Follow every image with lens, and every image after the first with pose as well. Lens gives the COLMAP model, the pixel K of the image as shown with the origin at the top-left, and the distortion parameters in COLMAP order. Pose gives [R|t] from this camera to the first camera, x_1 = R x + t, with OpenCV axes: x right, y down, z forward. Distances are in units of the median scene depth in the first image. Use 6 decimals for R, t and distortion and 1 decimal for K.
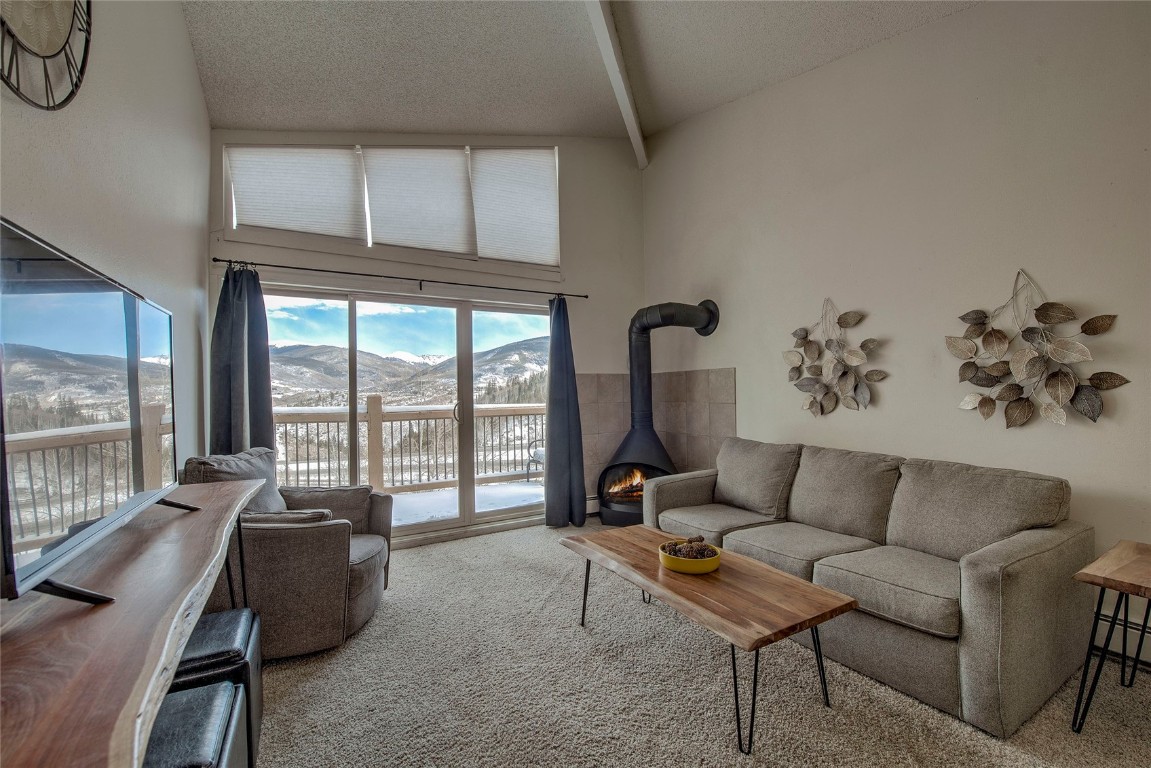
lens RADIAL K [[478.7, 0, 575.5], [0, 478.7, 384.0], [0, 0, 1]] dist [-0.011186, -0.000023]
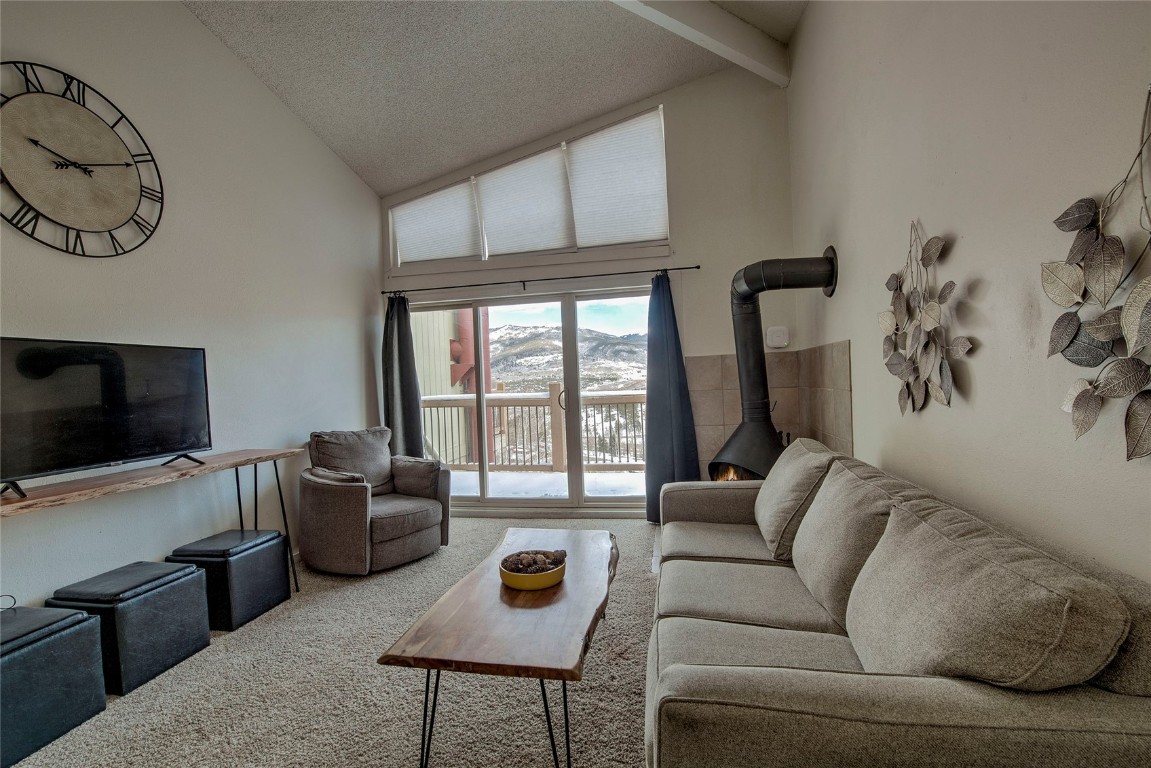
lens RADIAL K [[488.6, 0, 575.5], [0, 488.6, 384.0], [0, 0, 1]] dist [-0.011376, -0.000185]
pose [[0.762100, -0.012420, -0.647341, 0.473611], [0.040832, 0.998748, 0.028909, -0.006622], [0.646171, -0.048463, 0.761652, 0.194034]]
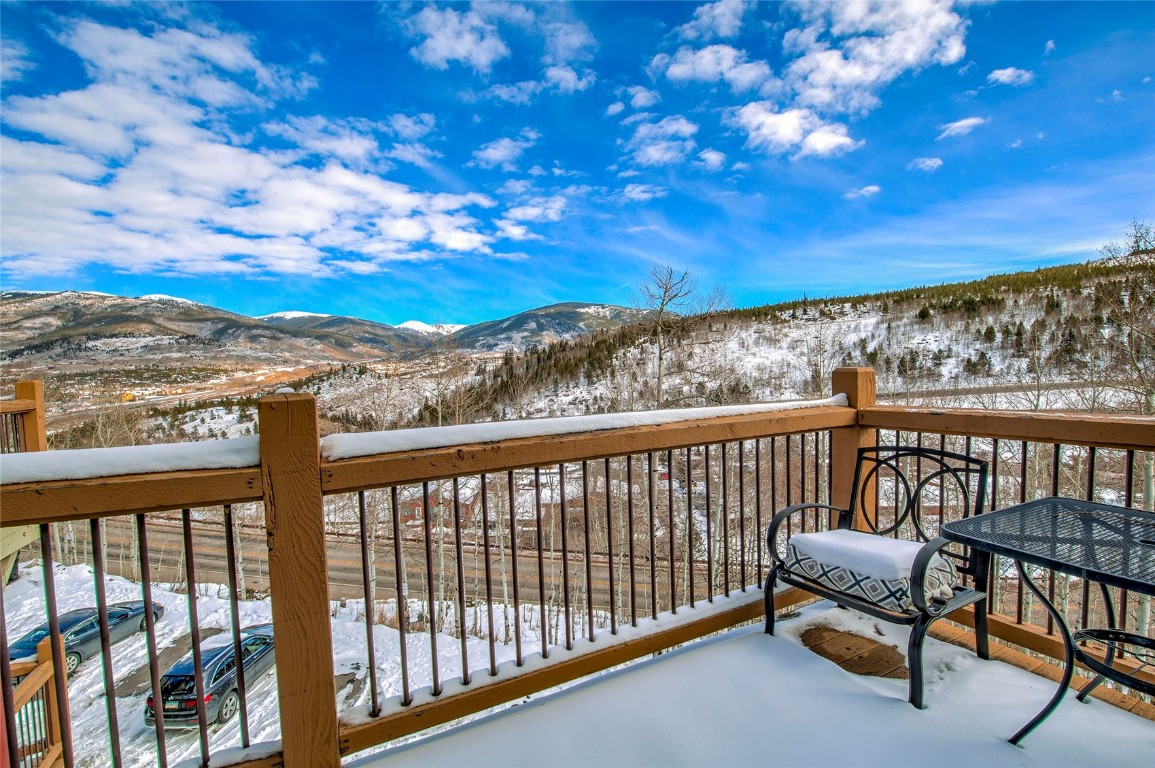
lens RADIAL K [[490.0, 0, 577.5], [0, 490.0, 384.0], [0, 0, 1]] dist [-0.013253, -0.005563]
pose [[0.999498, -0.010642, -0.029858, -0.338987], [0.012517, 0.997914, 0.063329, 0.004315], [0.029122, -0.063671, 0.997546, 0.975464]]
